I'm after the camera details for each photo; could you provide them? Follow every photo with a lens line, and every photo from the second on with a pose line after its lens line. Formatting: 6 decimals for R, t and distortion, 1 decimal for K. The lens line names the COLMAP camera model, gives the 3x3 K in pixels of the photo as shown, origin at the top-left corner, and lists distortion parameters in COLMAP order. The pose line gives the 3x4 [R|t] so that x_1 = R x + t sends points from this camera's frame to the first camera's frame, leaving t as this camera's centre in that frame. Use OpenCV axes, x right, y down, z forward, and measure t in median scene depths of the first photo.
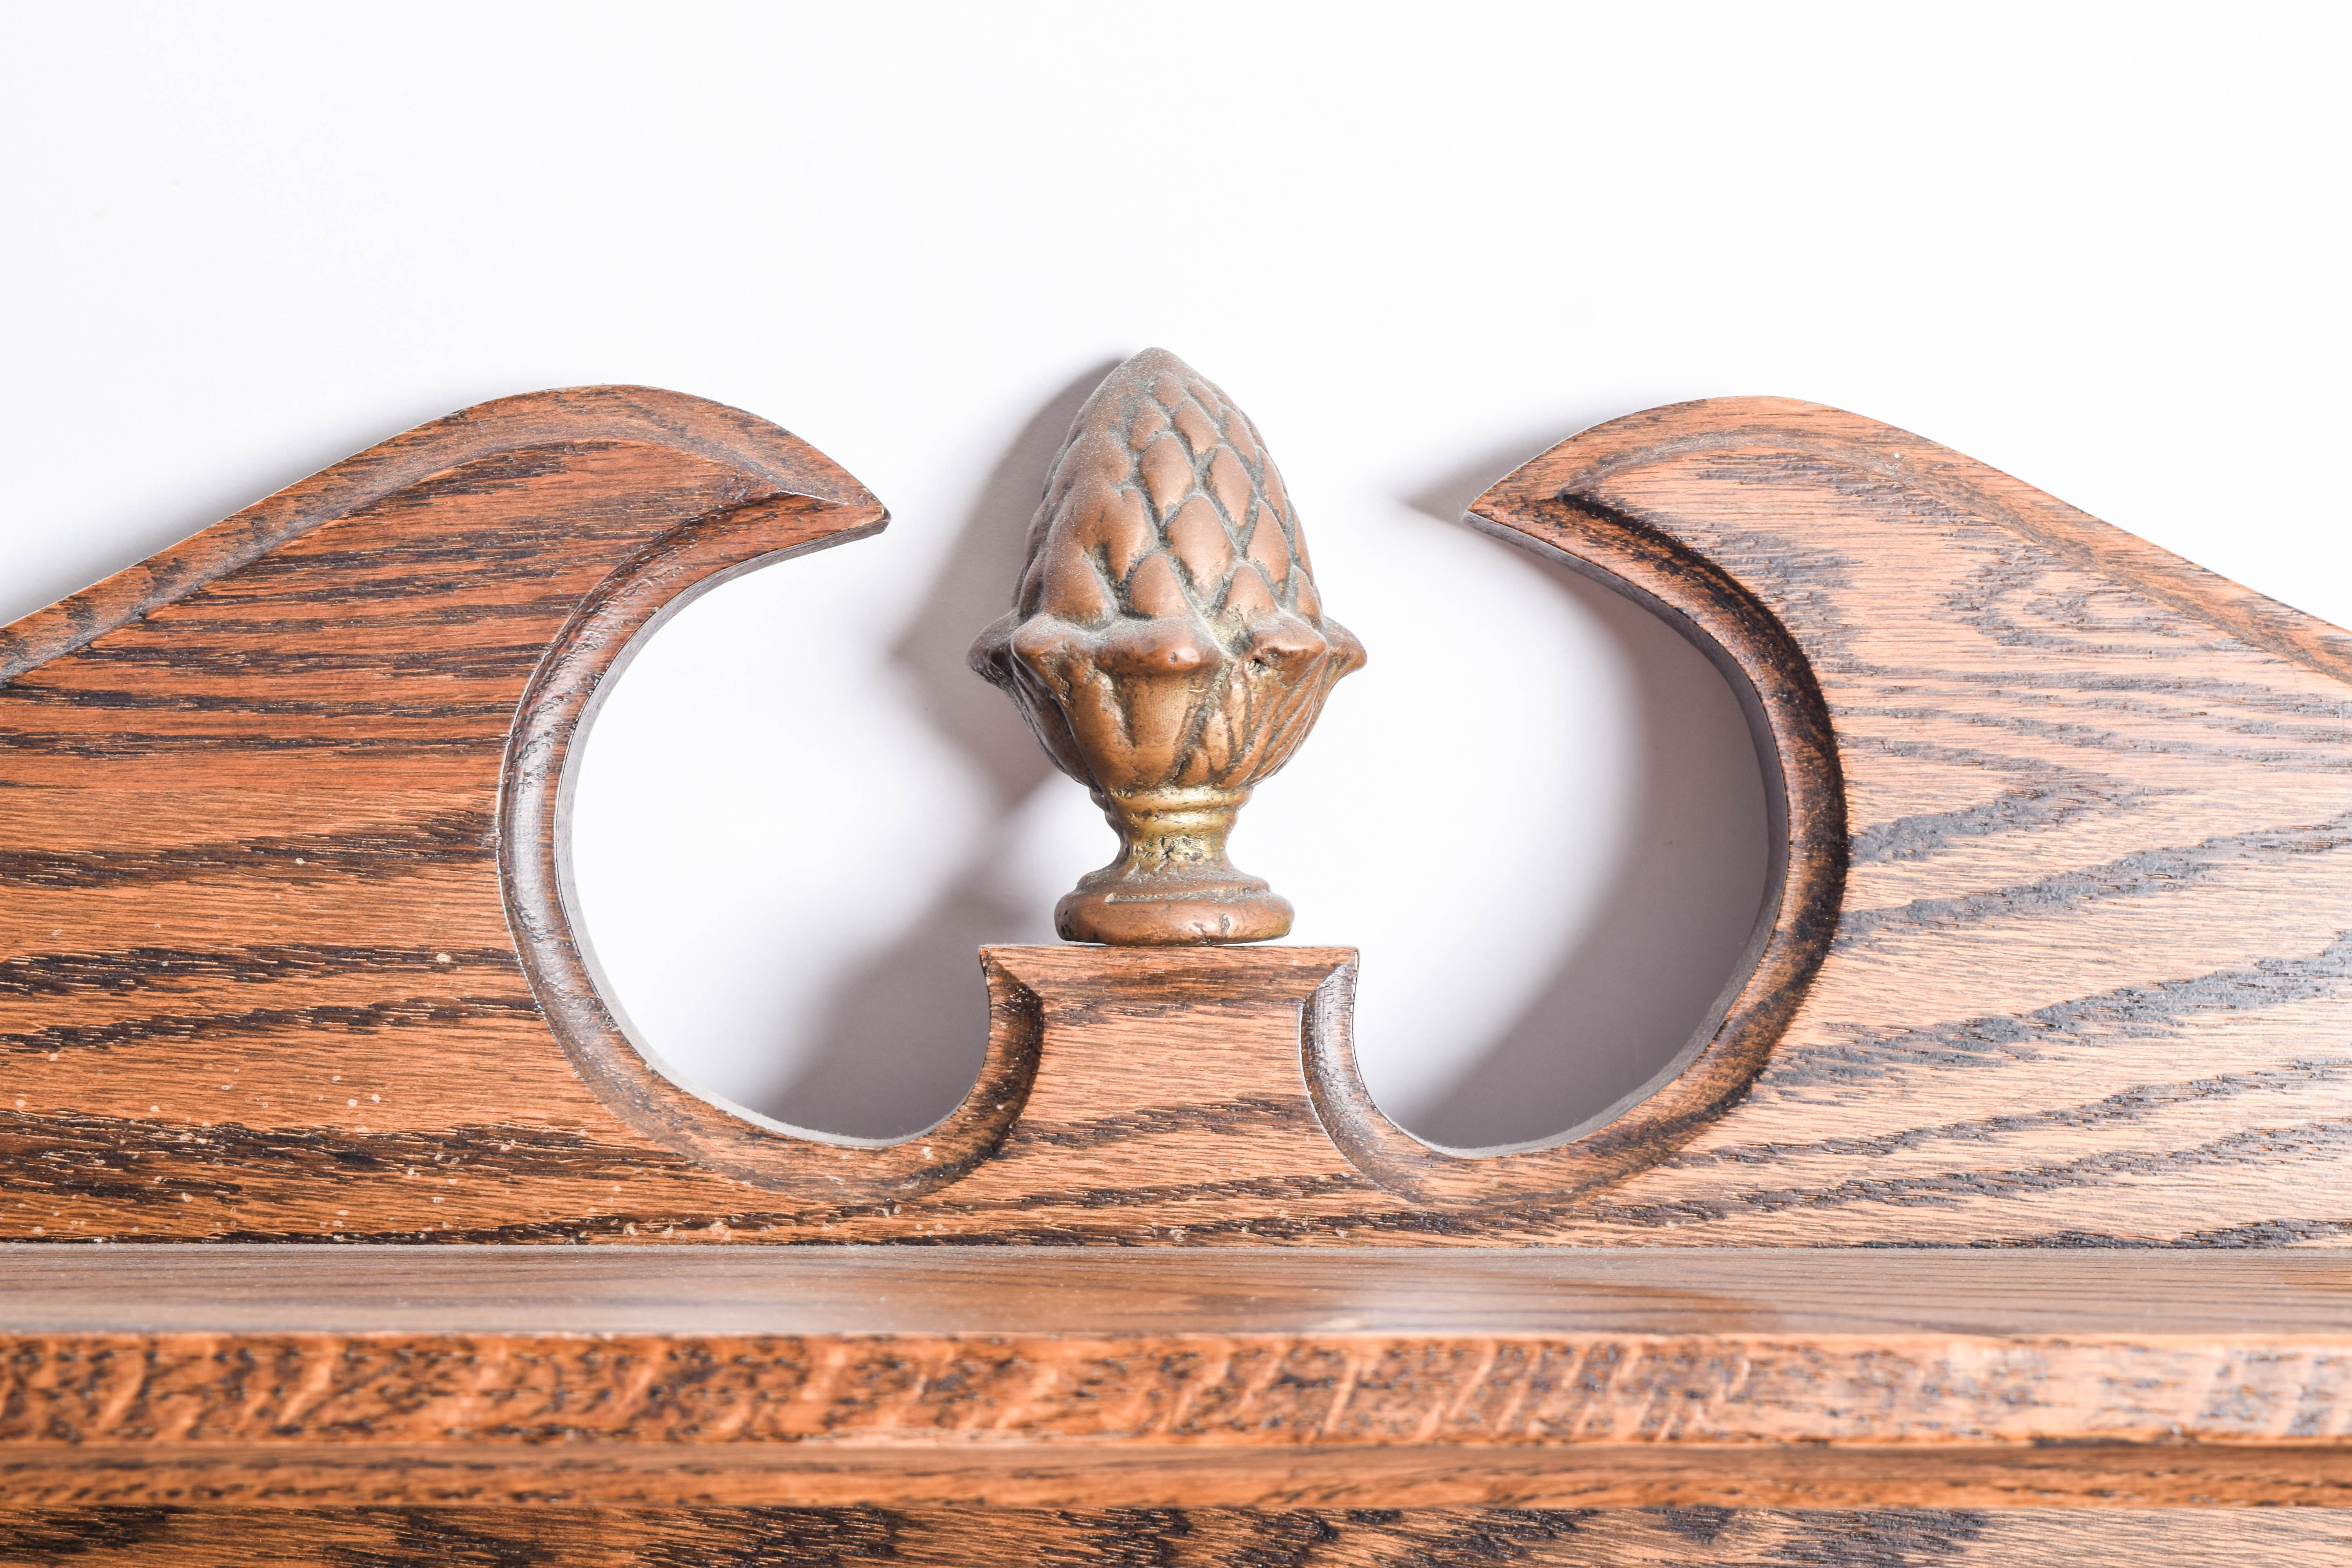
lens RADIAL K [[4508.8, 0, 1200.9], [0, 4508.8, 800.6], [0, 0, 1]] dist [-0.038736, 0.000000]
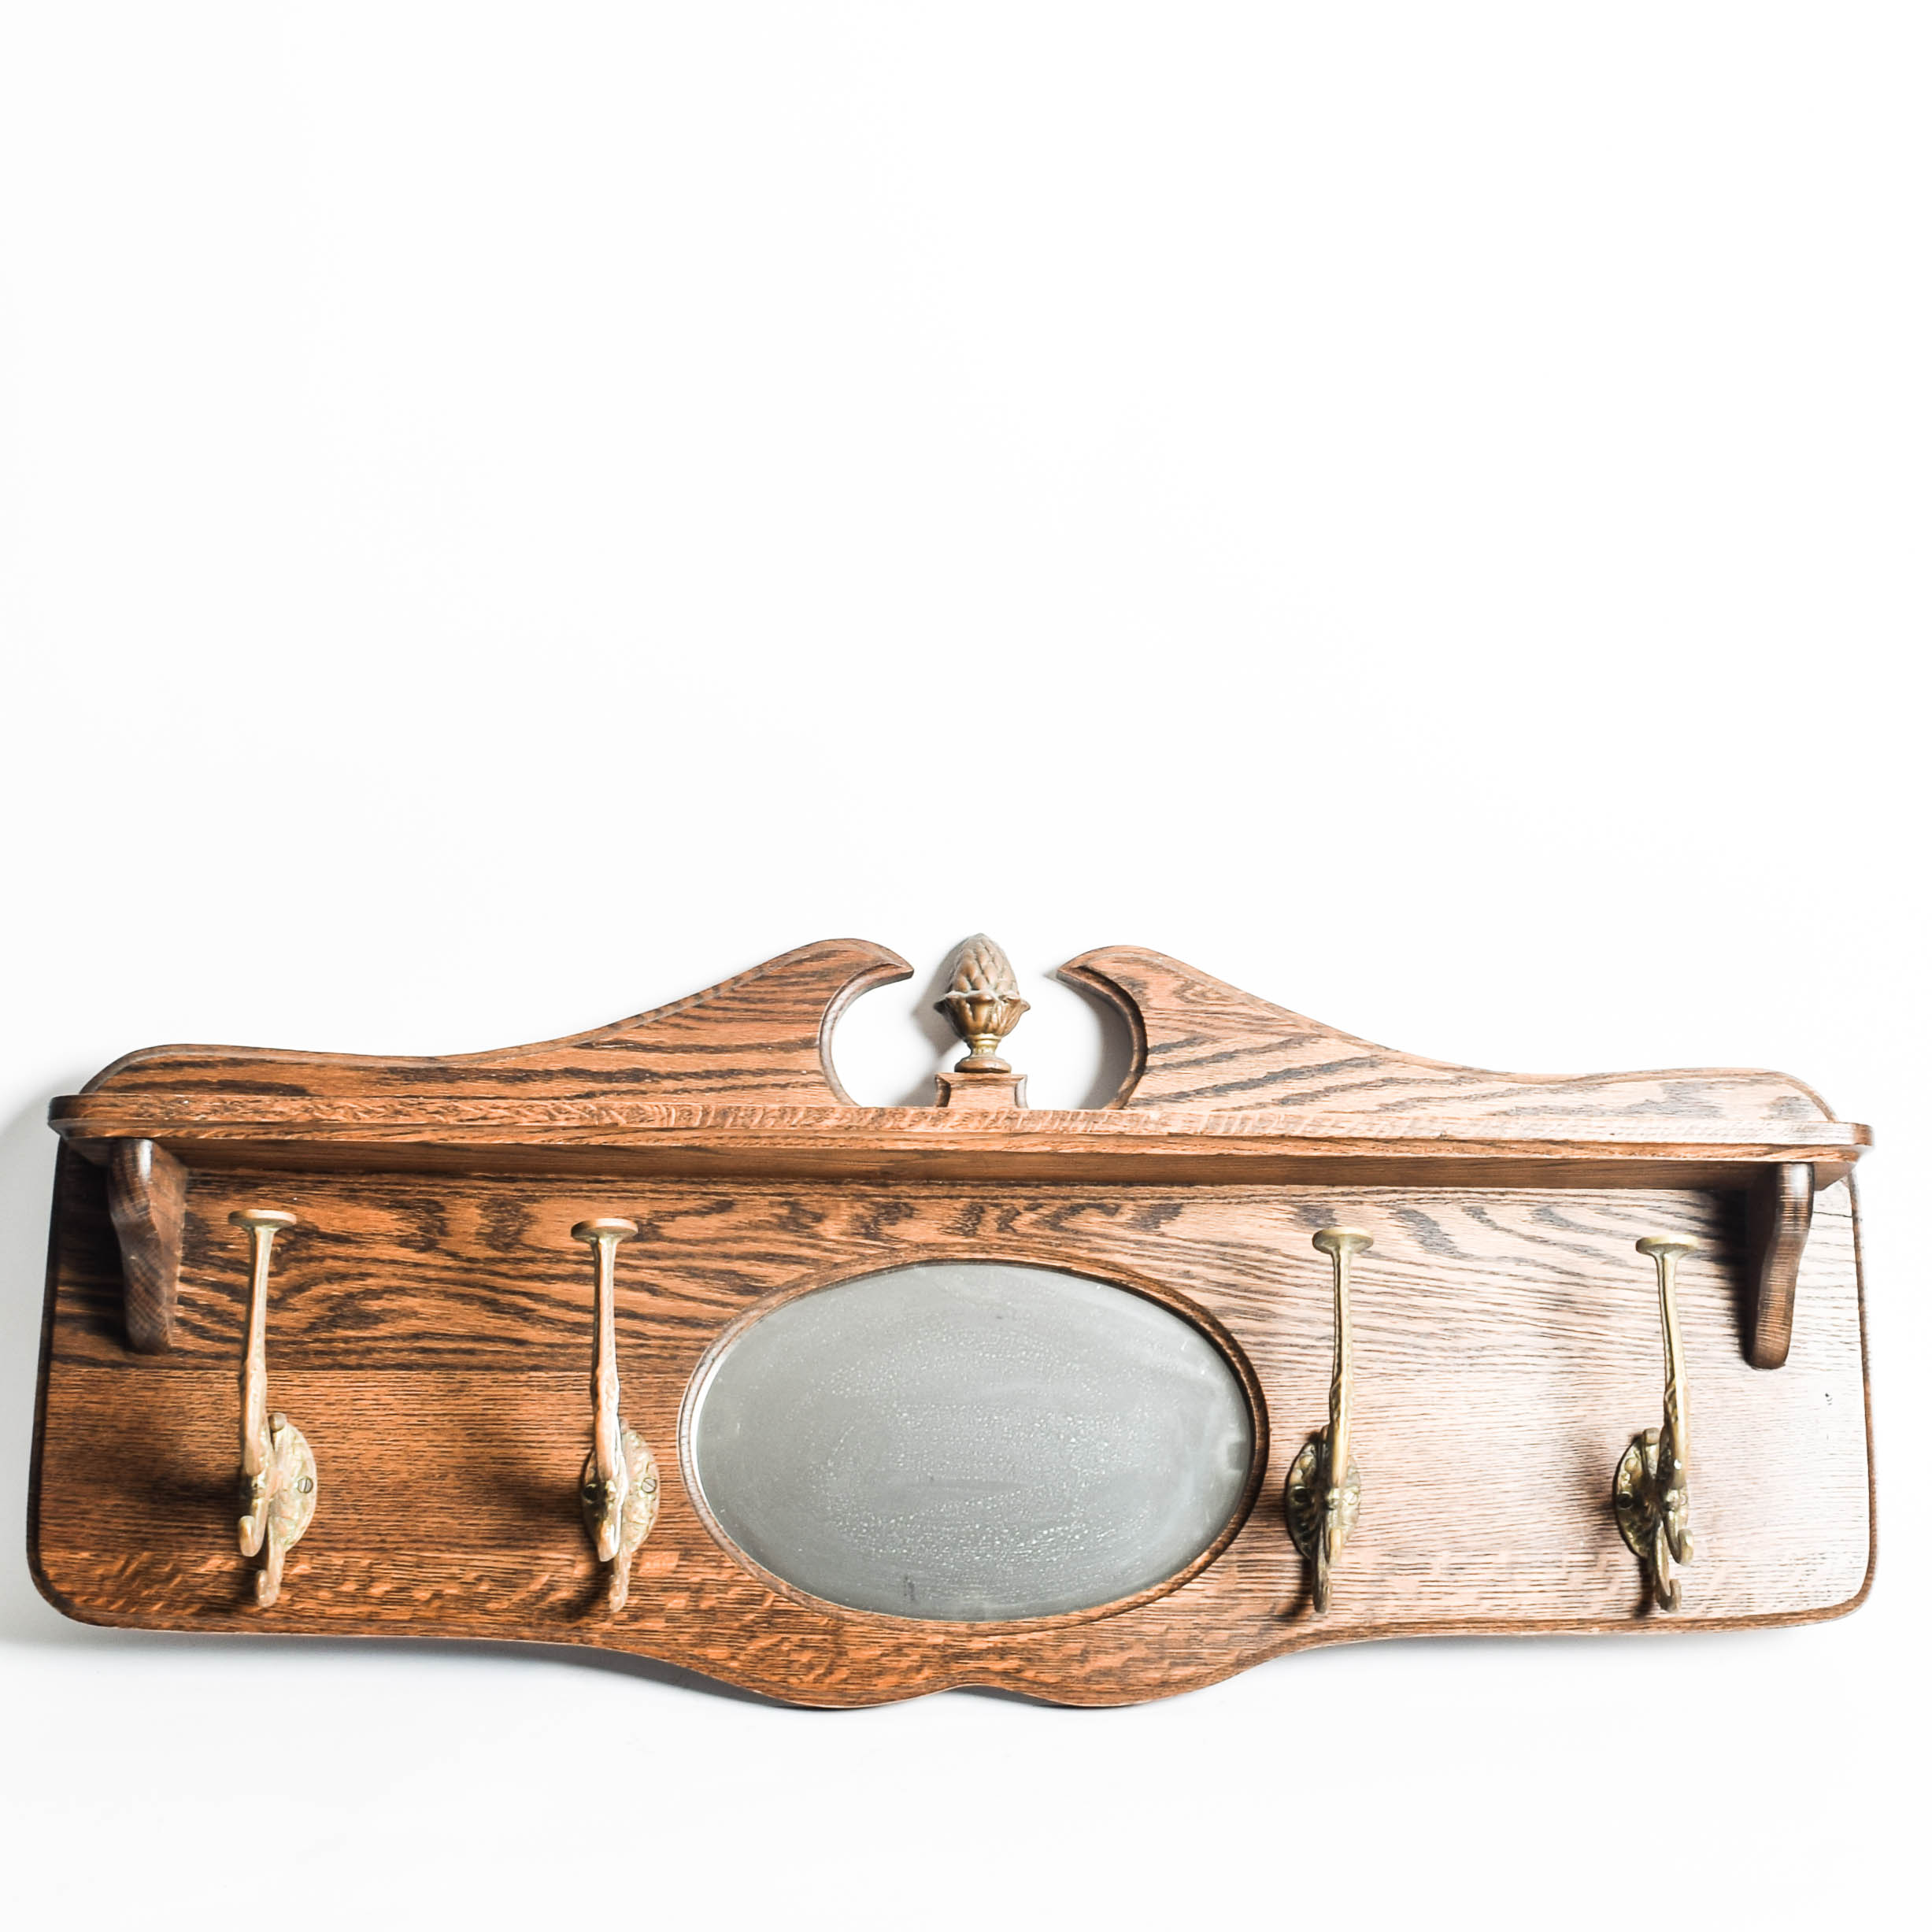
lens RADIAL K [[3623.8, 0, 1287.9], [0, 3623.8, 773.9], [0, 0, 1]] dist [-0.024001, 0.000000]
pose [[0.996336, 0.015664, 0.084075, -0.011085], [0.007546, 0.963145, -0.268876, 0.662465], [-0.085188, 0.268525, 0.959498, -2.268979]]
